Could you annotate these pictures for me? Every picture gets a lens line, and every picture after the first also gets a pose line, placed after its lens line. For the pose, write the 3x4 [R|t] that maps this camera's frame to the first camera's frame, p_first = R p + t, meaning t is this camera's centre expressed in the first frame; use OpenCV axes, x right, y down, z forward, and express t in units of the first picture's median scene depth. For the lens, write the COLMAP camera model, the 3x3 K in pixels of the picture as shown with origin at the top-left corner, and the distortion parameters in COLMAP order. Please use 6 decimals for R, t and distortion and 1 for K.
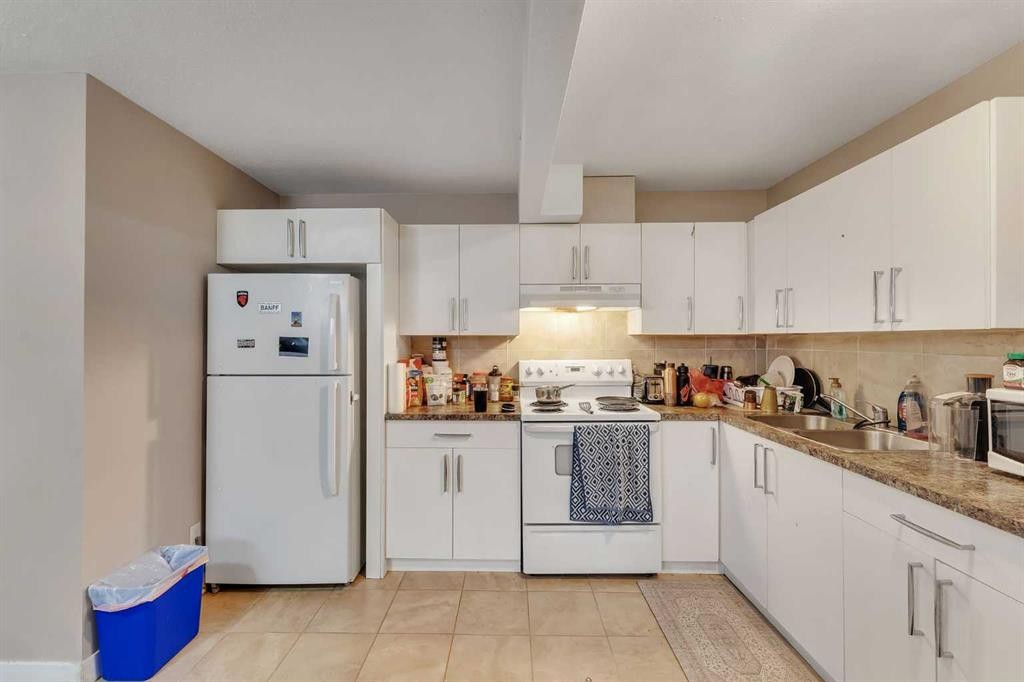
lens RADIAL K [[433.3, 0, 500.1], [0, 433.3, 338.3], [0, 0, 1]] dist [-0.000413, 0.000022]
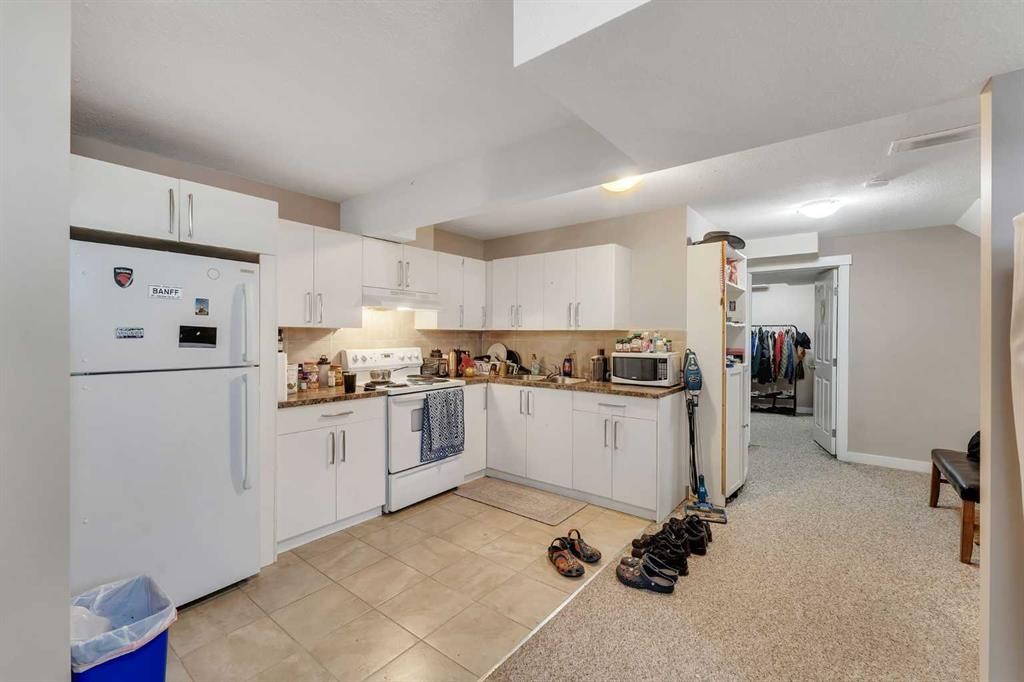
lens RADIAL K [[433.3, 0, 500.1], [0, 433.3, 338.3], [0, 0, 1]] dist [-0.000413, 0.000022]
pose [[0.612596, 0.000053, 0.790396, -0.768248], [-0.010494, 0.999912, 0.008066, 0.007753], [-0.790326, -0.013235, 0.612543, -0.047172]]
